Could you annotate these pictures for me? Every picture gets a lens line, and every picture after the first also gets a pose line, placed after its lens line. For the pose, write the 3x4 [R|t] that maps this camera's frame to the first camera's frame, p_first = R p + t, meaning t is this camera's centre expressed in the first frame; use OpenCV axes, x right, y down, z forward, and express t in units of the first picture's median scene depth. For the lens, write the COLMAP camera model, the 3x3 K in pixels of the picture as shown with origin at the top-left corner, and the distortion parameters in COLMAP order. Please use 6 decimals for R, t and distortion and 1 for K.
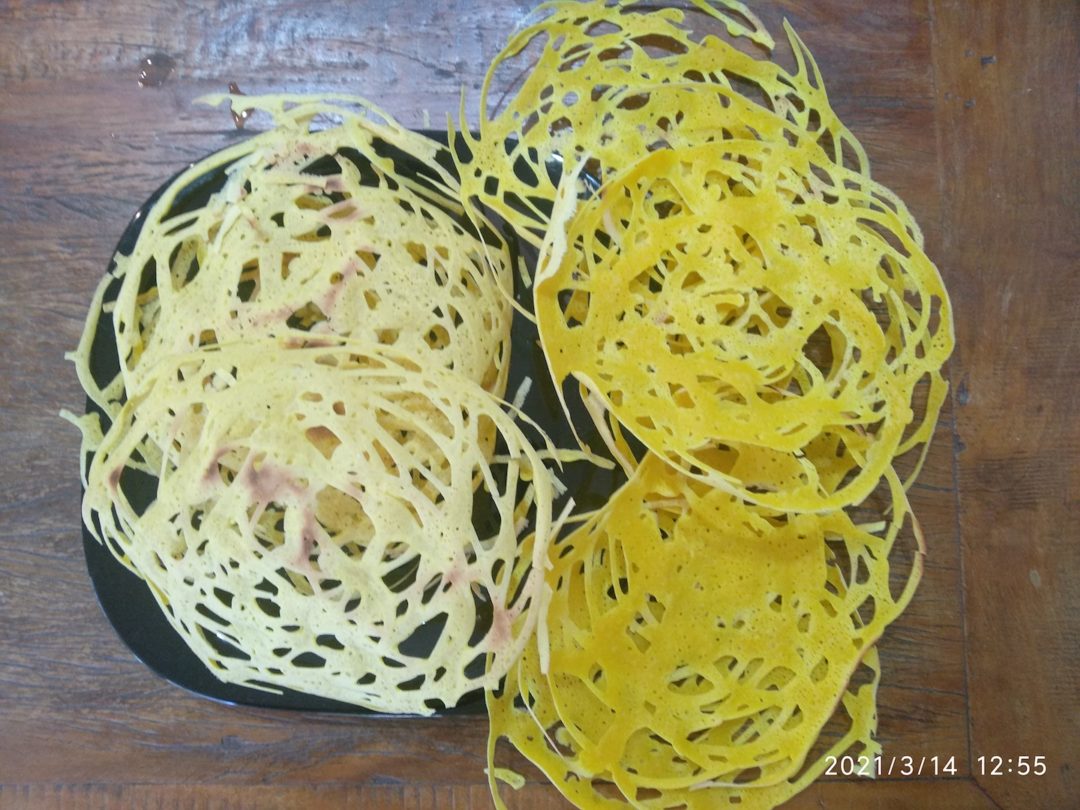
lens RADIAL K [[941.2, 0, 519.1], [0, 941.2, 412.4], [0, 0, 1]] dist [0.056845, -0.228815]
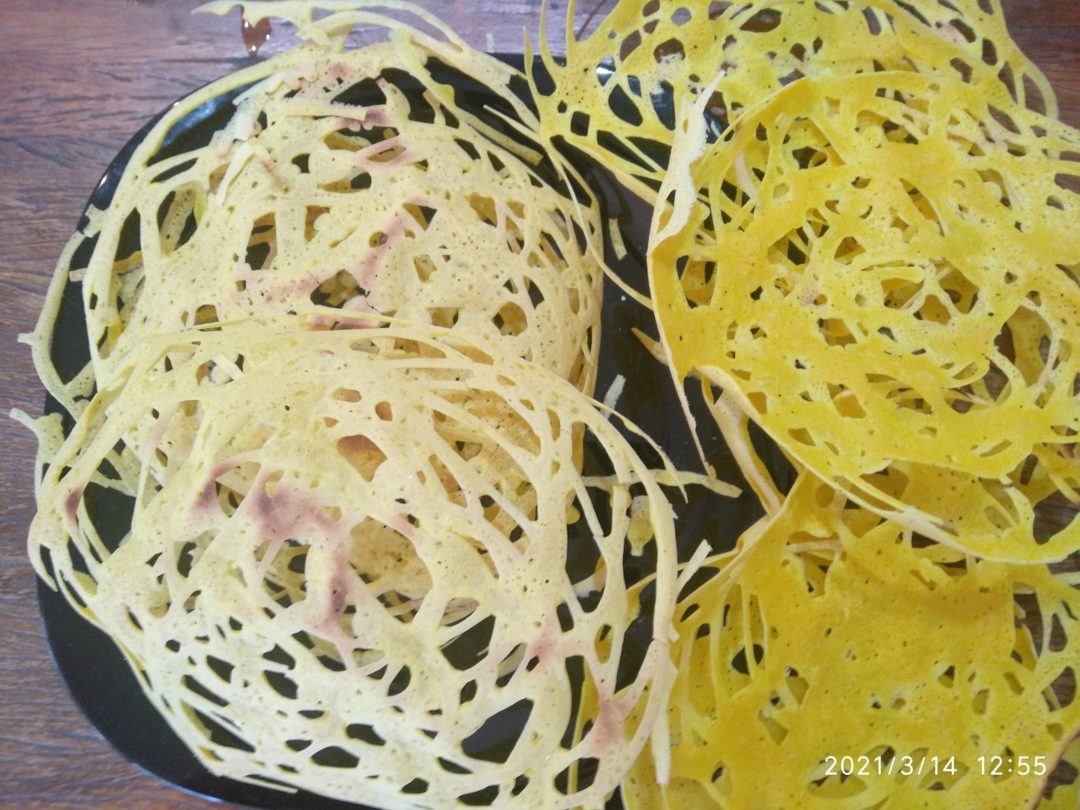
lens RADIAL K [[910.6, 0, 506.9], [0, 910.6, 405.8], [0, 0, 1]] dist [0.018455, -0.077228]
pose [[0.999897, 0.014000, -0.003171, -0.085359], [-0.014060, 0.999702, -0.019972, 0.003919], [0.002890, 0.020014, 0.999796, 0.272336]]
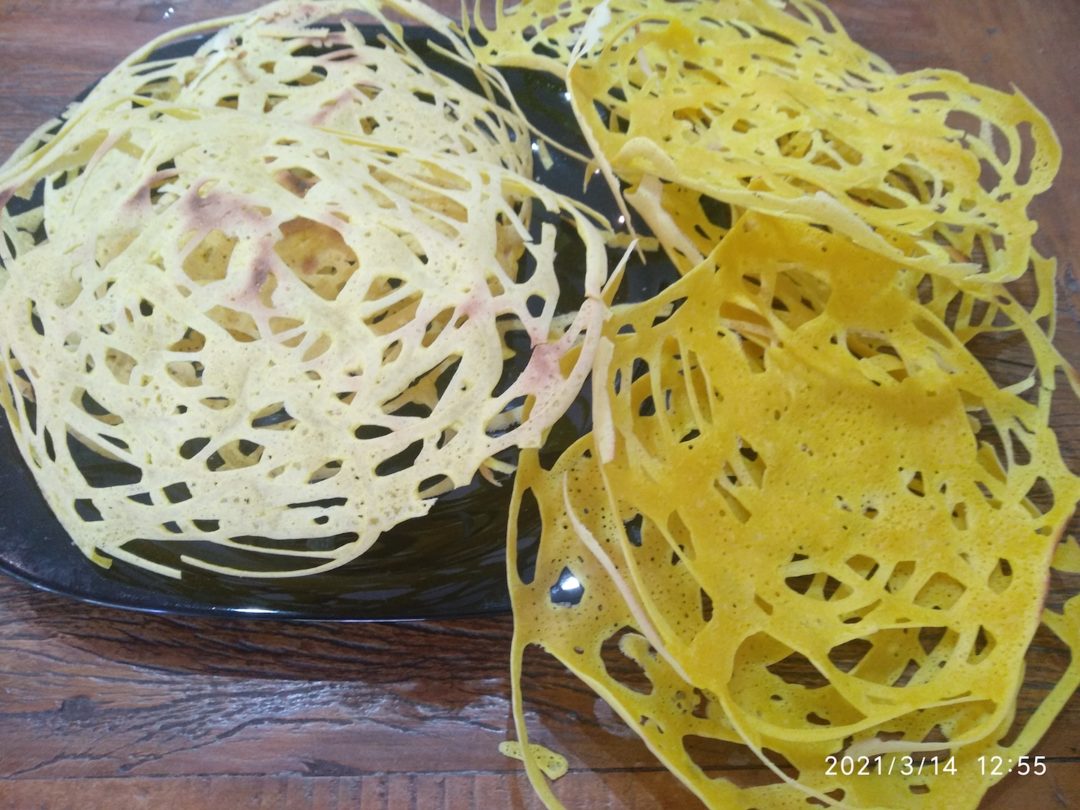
lens RADIAL K [[918.1, 0, 524.1], [0, 918.1, 404.1], [0, 0, 1]] dist [0.052301, -0.196465]
pose [[0.998613, 0.014073, 0.050737, -0.056492], [0.012772, 0.870100, -0.492709, 0.499100], [-0.051080, 0.492674, 0.868714, 0.402303]]
